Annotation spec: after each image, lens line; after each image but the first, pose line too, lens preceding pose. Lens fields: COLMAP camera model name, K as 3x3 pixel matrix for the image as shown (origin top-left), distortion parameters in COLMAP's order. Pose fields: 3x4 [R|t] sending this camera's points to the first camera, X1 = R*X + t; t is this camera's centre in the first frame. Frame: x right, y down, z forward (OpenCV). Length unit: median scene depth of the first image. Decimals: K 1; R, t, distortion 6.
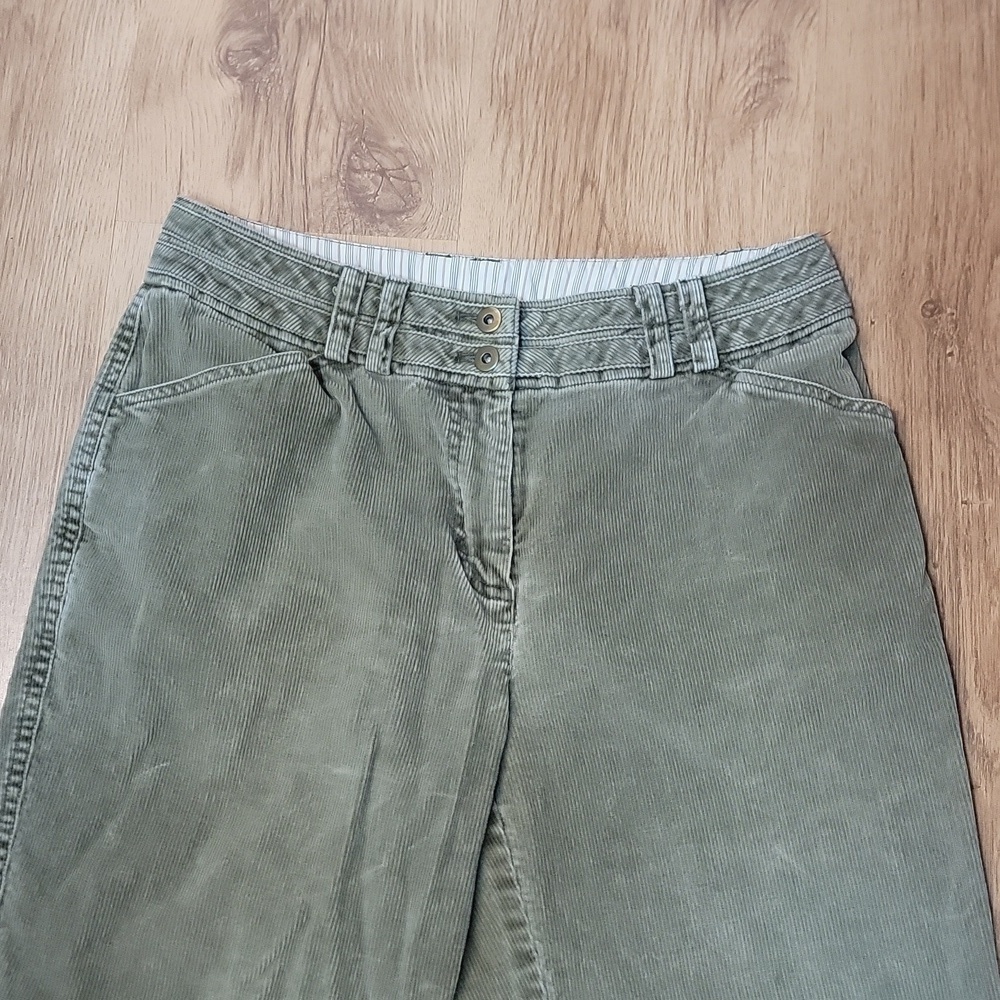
lens RADIAL K [[1567.7, 0, 500.0], [0, 1567.7, 500.0], [0, 0, 1]] dist [0.098993, -0.076791]
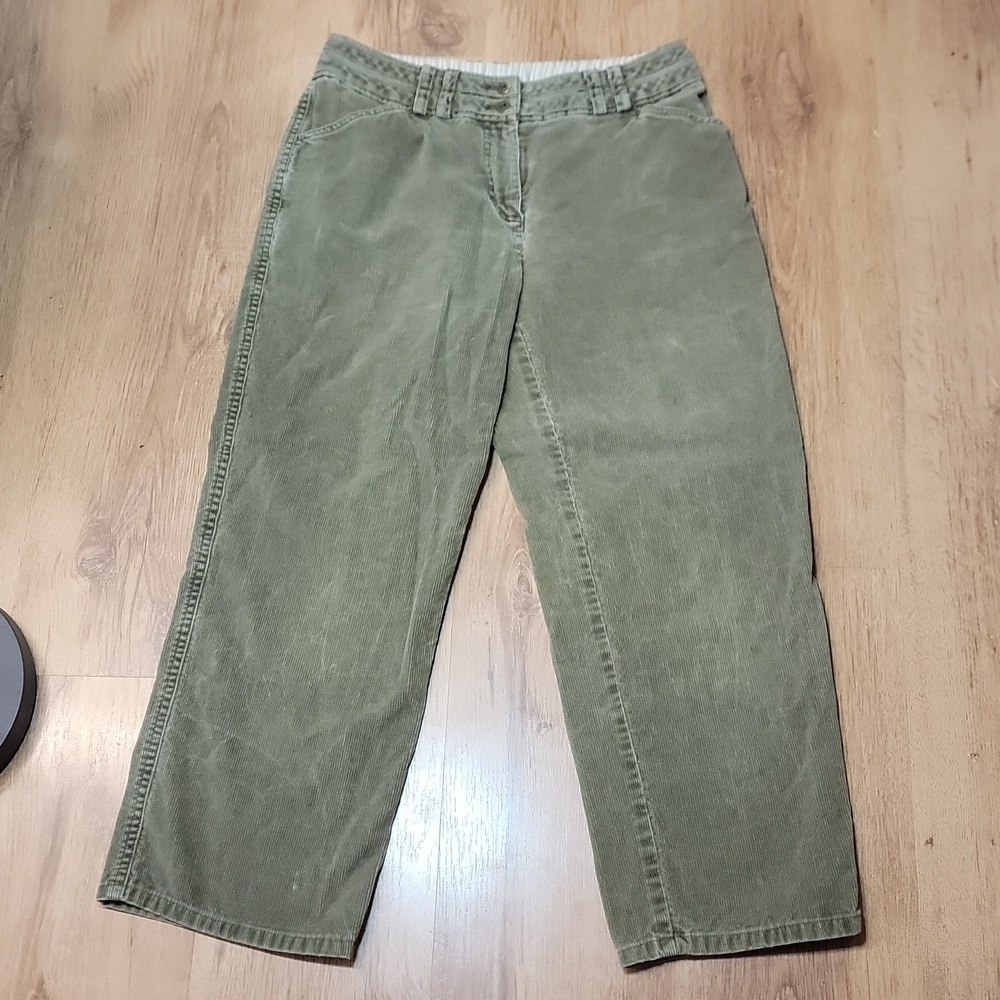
lens RADIAL K [[1567.7, 0, 500.0], [0, 1567.7, 500.0], [0, 0, 1]] dist [0.098993, -0.076791]
pose [[0.999471, -0.027101, 0.017974, -0.057989], [0.029989, 0.981869, -0.187175, 0.702742], [-0.012575, 0.187615, 0.982162, -0.712587]]
